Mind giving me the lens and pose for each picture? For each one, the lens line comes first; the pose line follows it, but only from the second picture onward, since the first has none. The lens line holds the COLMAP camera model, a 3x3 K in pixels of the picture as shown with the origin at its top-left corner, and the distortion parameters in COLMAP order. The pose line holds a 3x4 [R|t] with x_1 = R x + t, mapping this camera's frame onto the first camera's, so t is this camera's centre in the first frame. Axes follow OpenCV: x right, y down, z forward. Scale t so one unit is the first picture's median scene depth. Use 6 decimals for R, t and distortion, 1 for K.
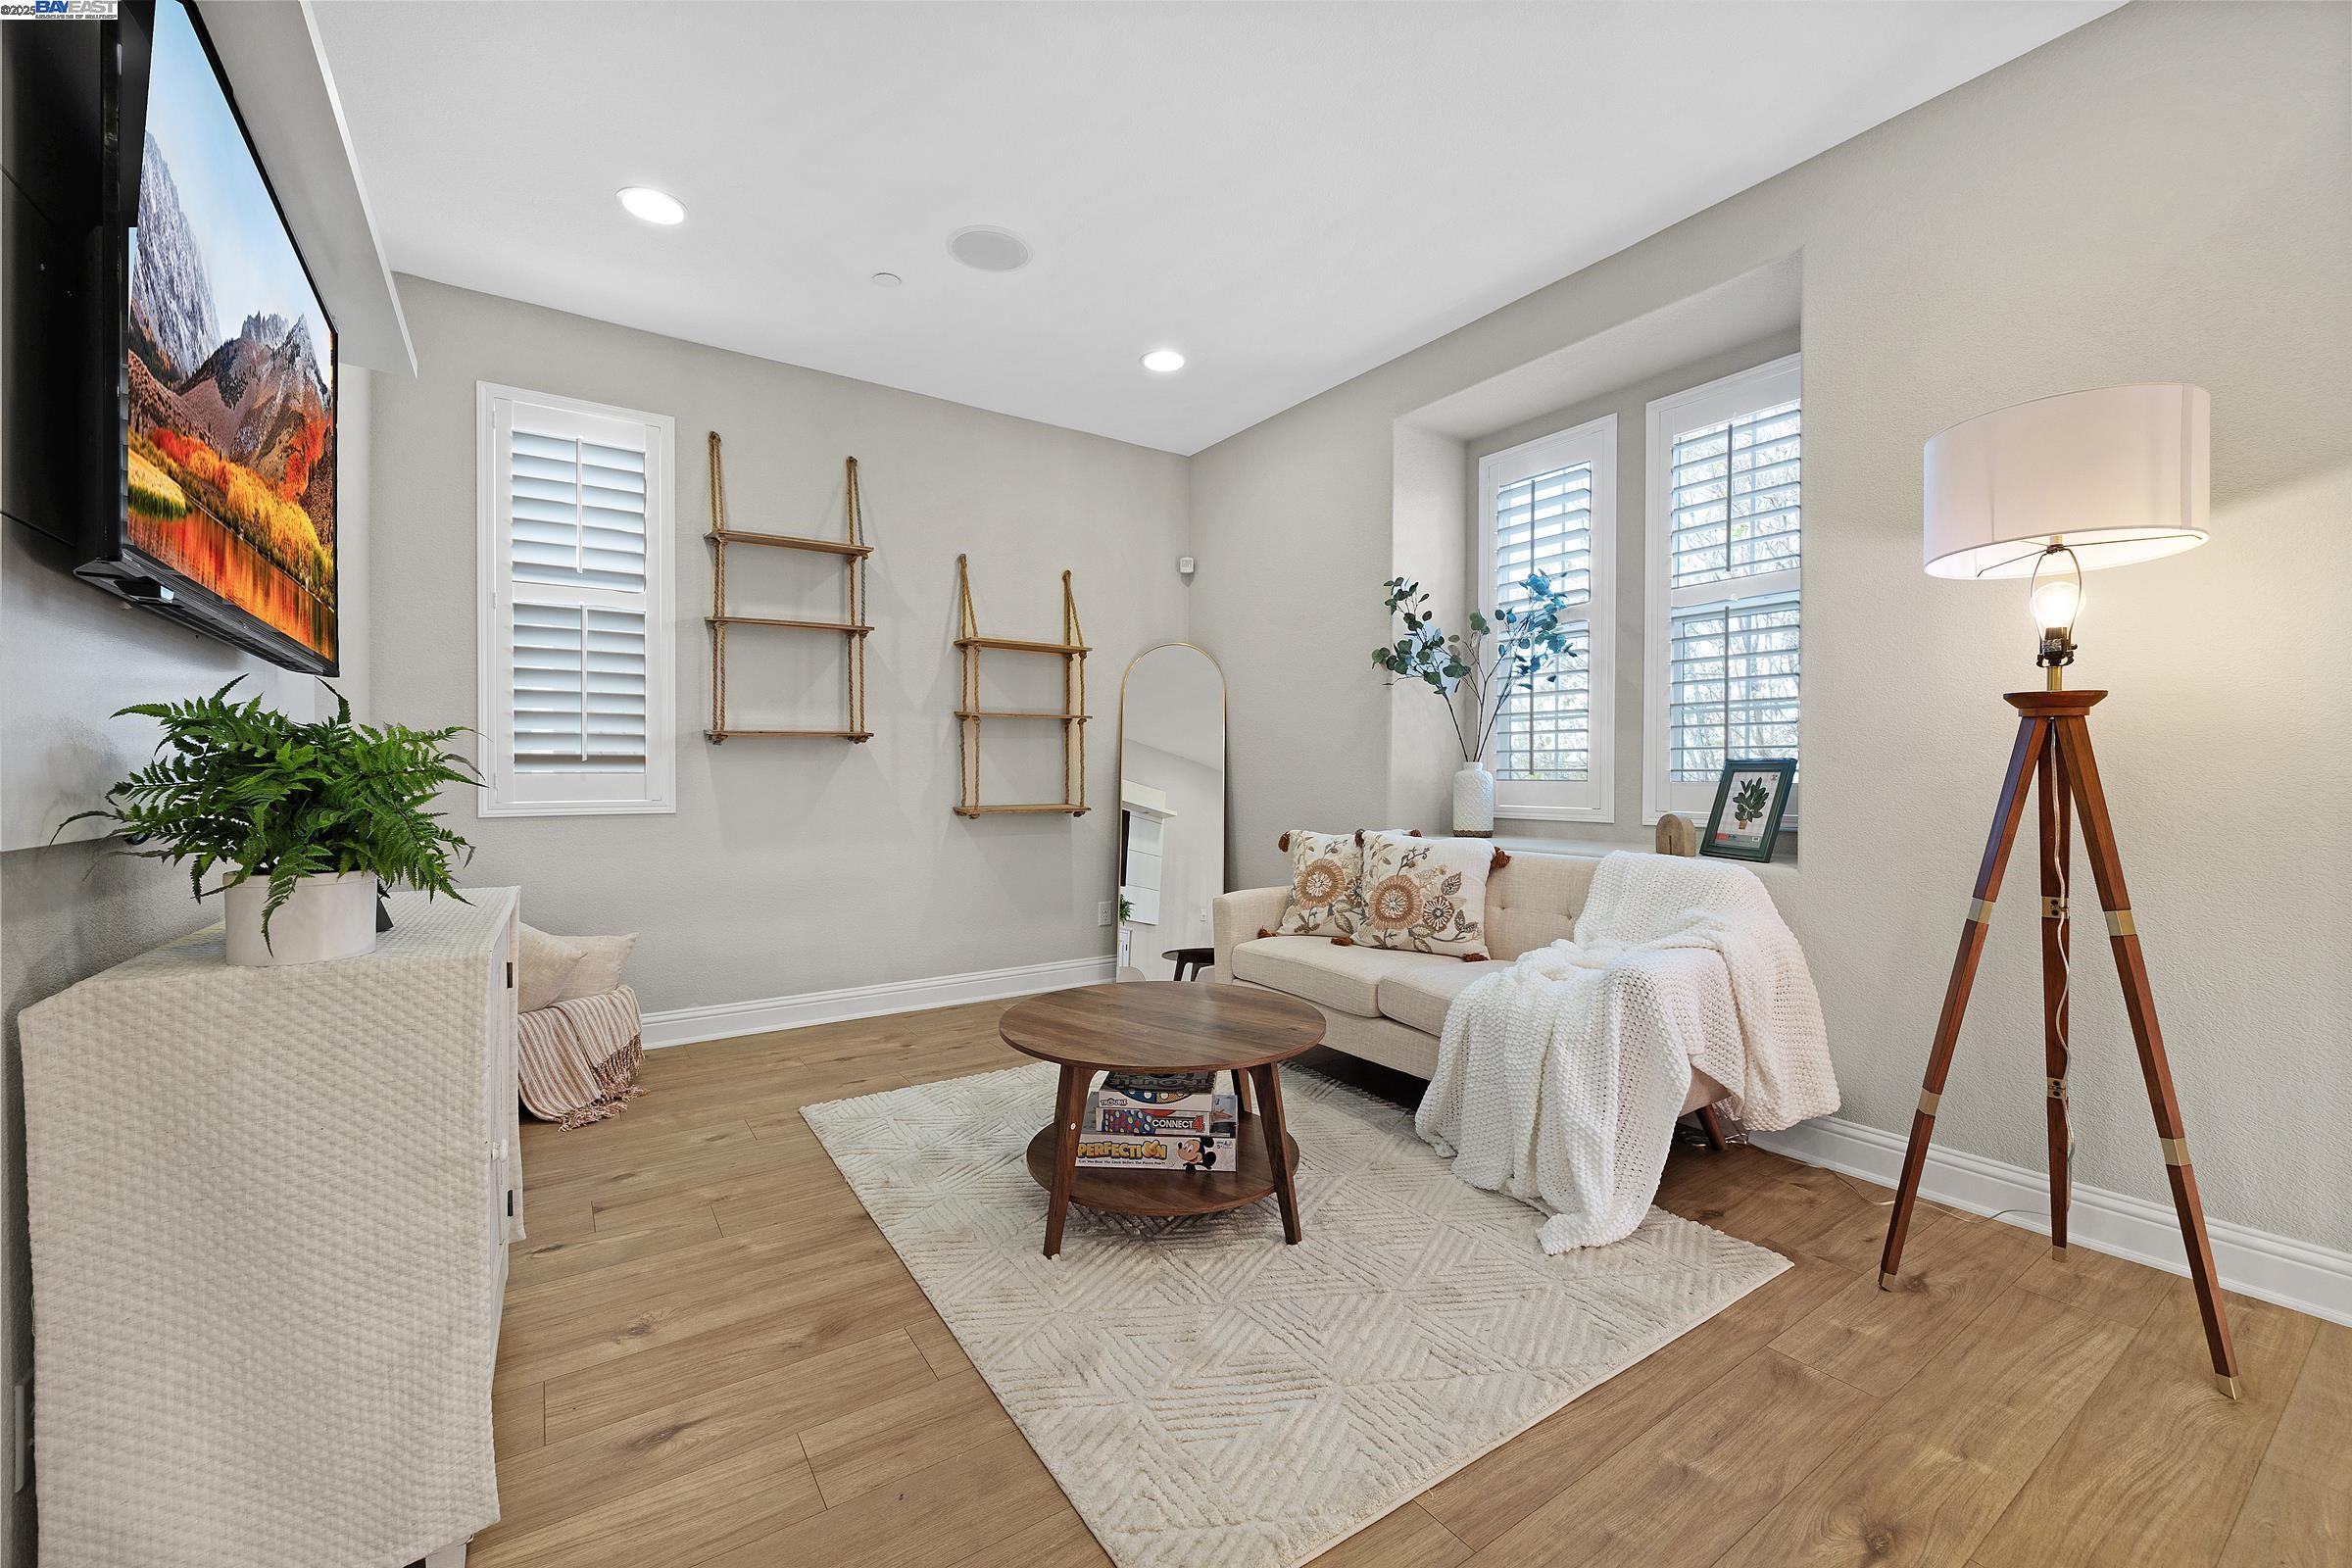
lens RADIAL K [[958.4, 0, 1174.5], [0, 958.4, 784.5], [0, 0, 1]] dist [-0.001304, -0.000050]
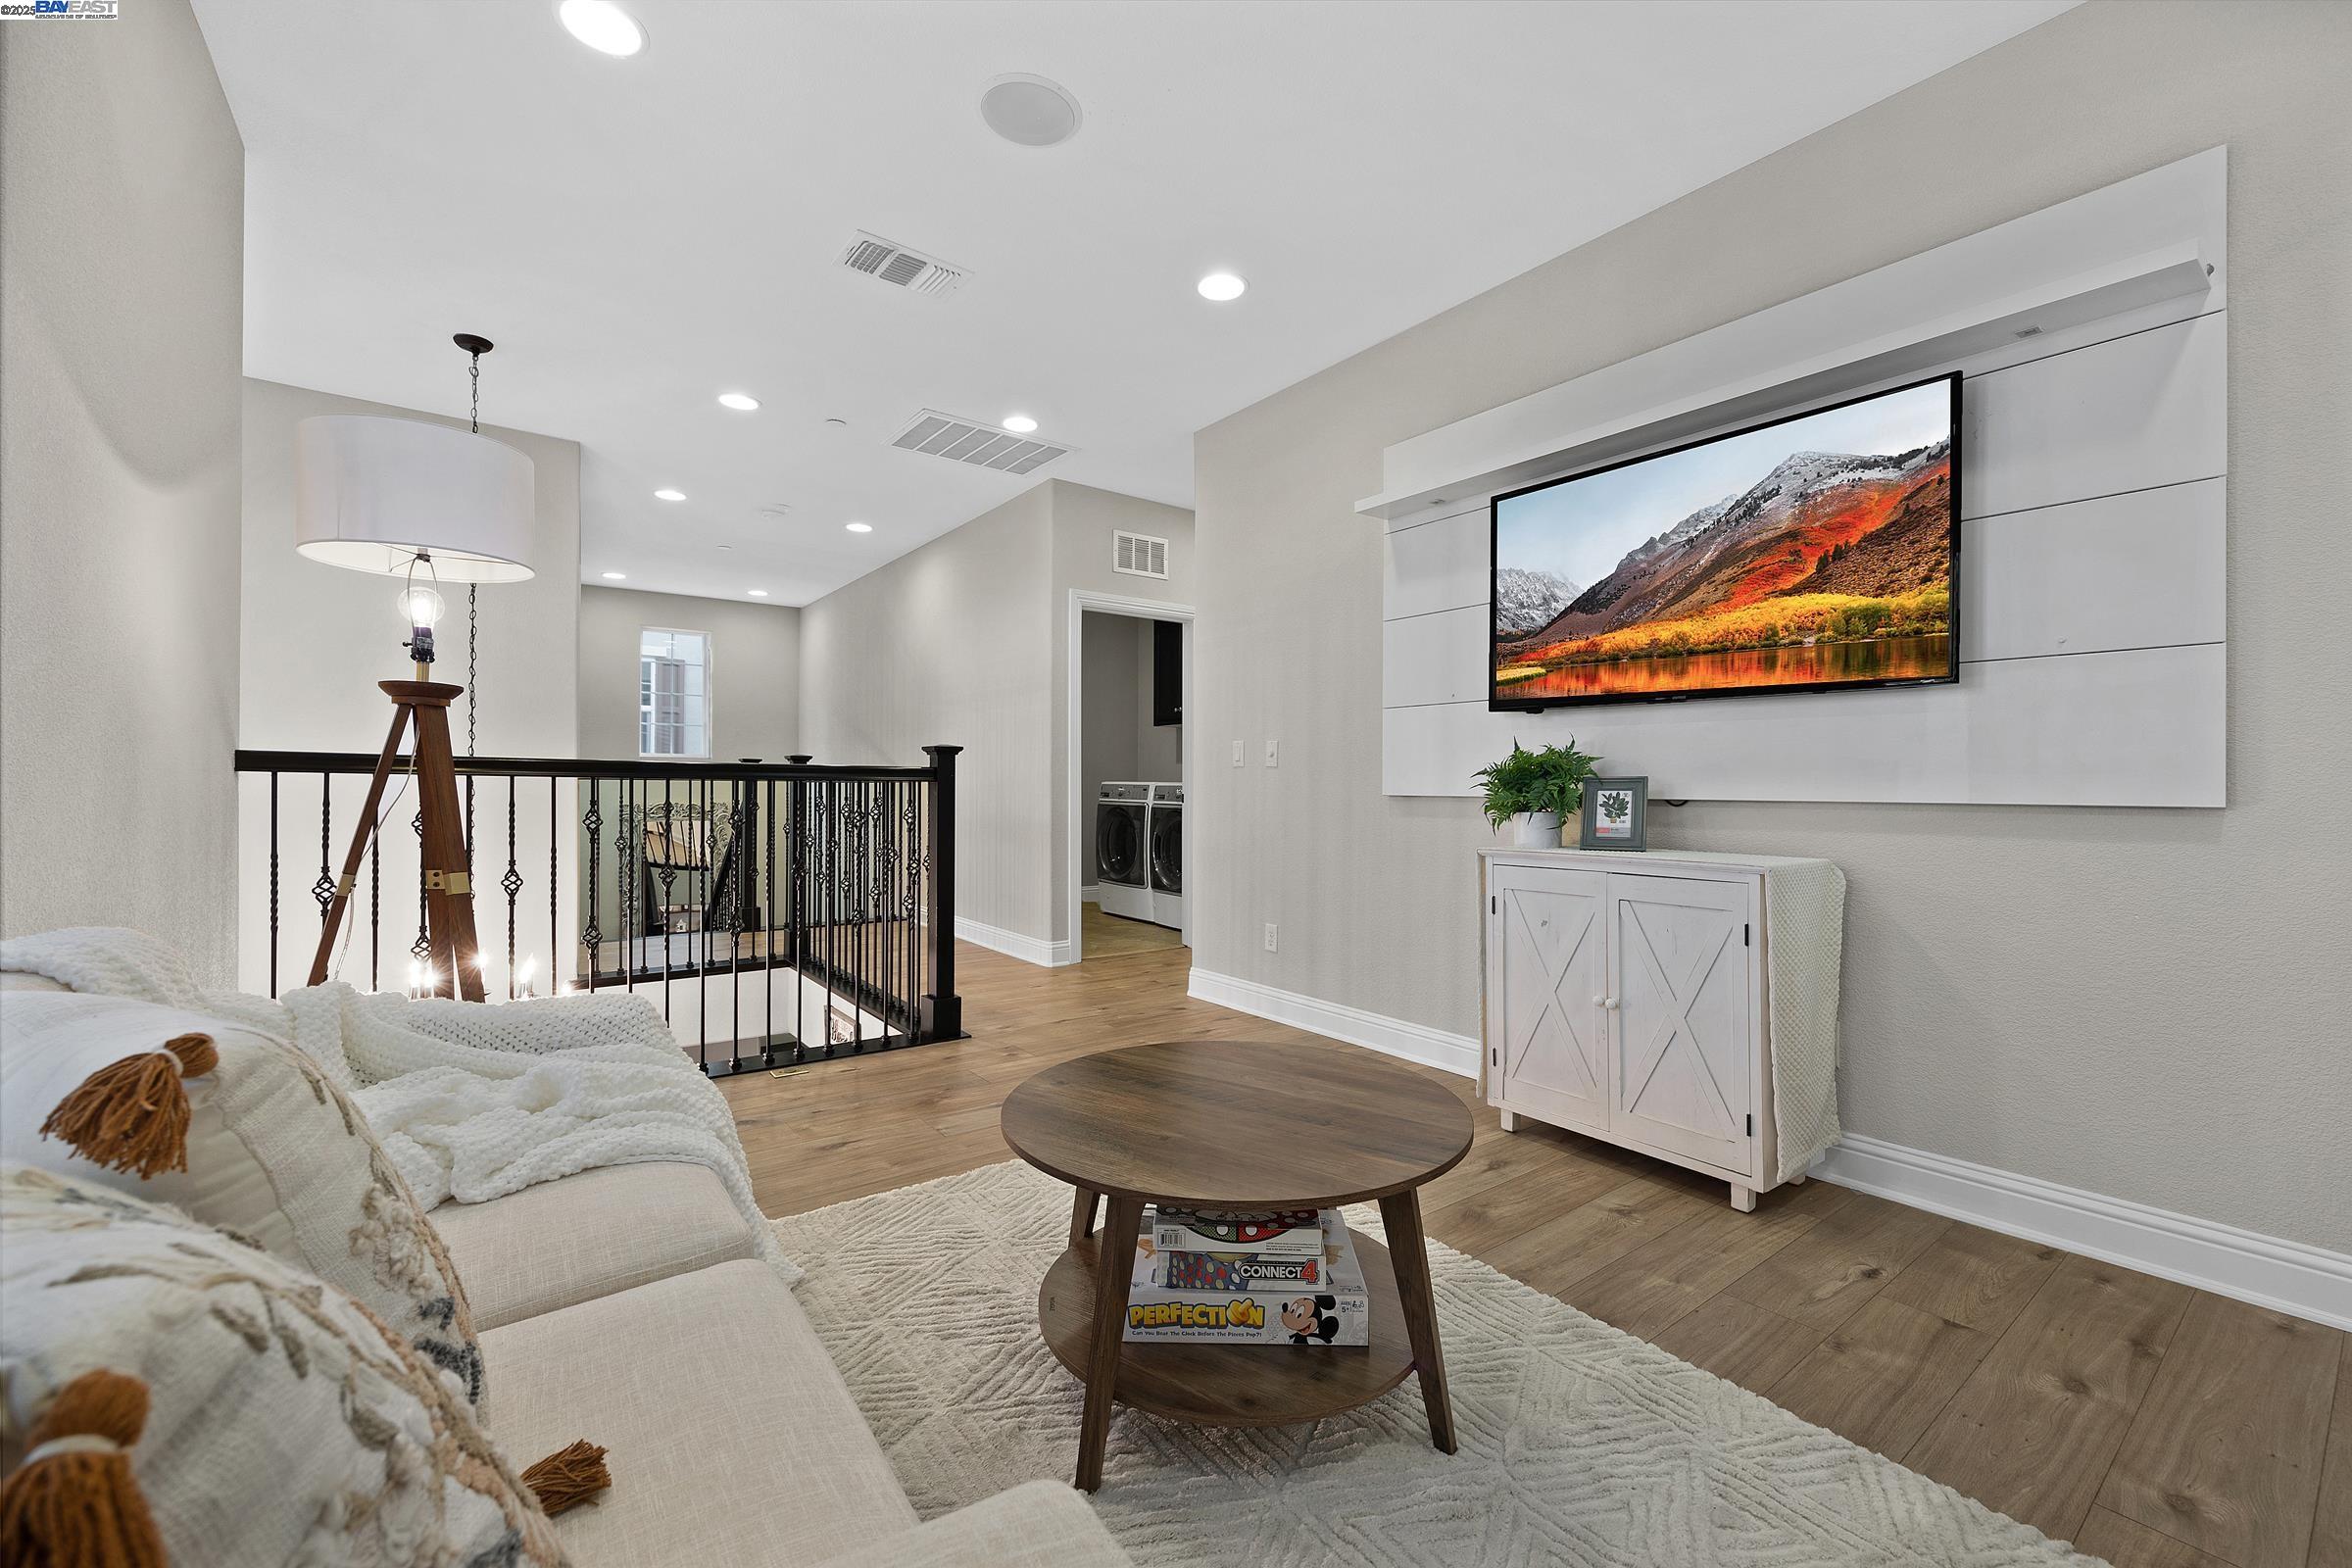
lens RADIAL K [[958.4, 0, 1176.8], [0, 958.4, 780.6], [0, 0, 1]] dist [-0.001304, -0.000050]
pose [[-0.999165, -0.006973, -0.040258, 0.070327], [-0.007019, 0.999975, 0.000998, 0.007084], [0.040250, 0.001280, -0.999189, 1.977271]]
